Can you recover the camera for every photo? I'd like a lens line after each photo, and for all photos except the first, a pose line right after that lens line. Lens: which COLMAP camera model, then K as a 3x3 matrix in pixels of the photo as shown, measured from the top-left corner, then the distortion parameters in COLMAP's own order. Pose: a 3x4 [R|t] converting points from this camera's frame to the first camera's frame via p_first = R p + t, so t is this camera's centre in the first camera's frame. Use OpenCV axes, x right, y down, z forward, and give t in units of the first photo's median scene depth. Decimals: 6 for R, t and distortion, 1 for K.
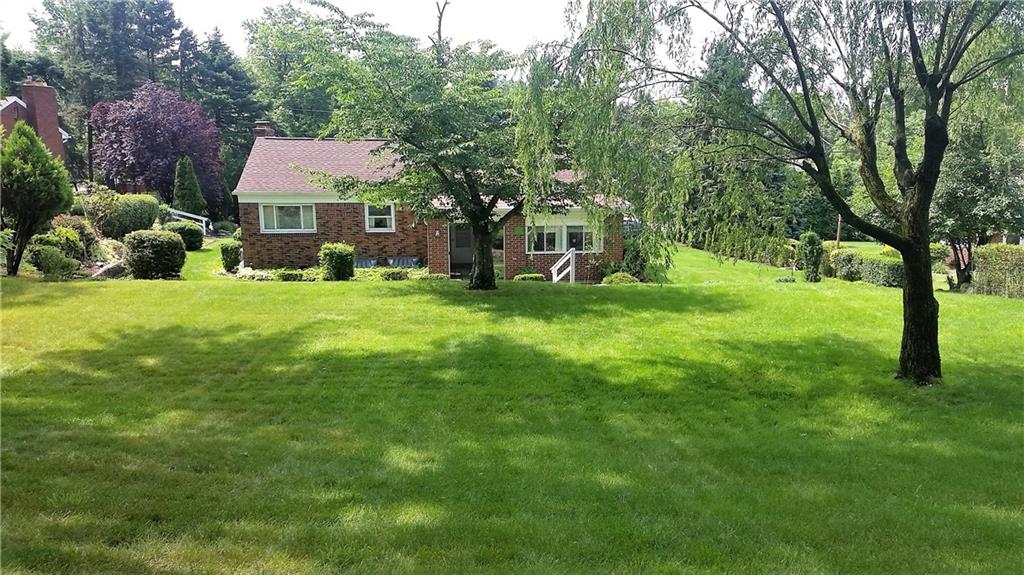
lens RADIAL K [[829.1, 0, 509.3], [0, 829.1, 289.0], [0, 0, 1]] dist [0.119064, -0.186311]
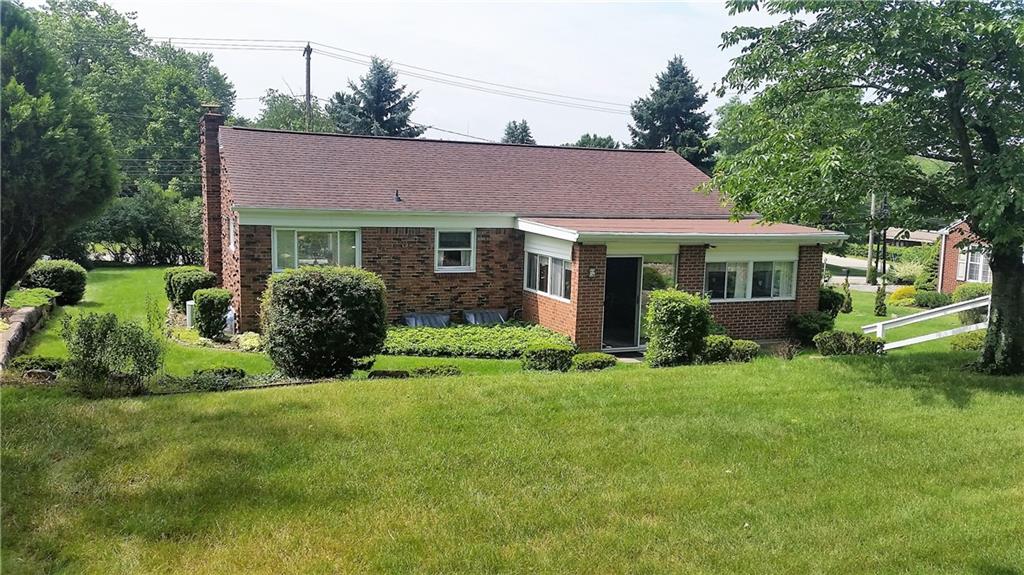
lens RADIAL K [[829.1, 0, 513.1], [0, 829.1, 285.5], [0, 0, 1]] dist [0.119064, -0.186311]
pose [[0.955155, -0.007592, 0.296009, -0.305264], [0.024574, 0.998255, -0.053690, -0.021715], [-0.295084, 0.058556, 0.953675, 0.363404]]
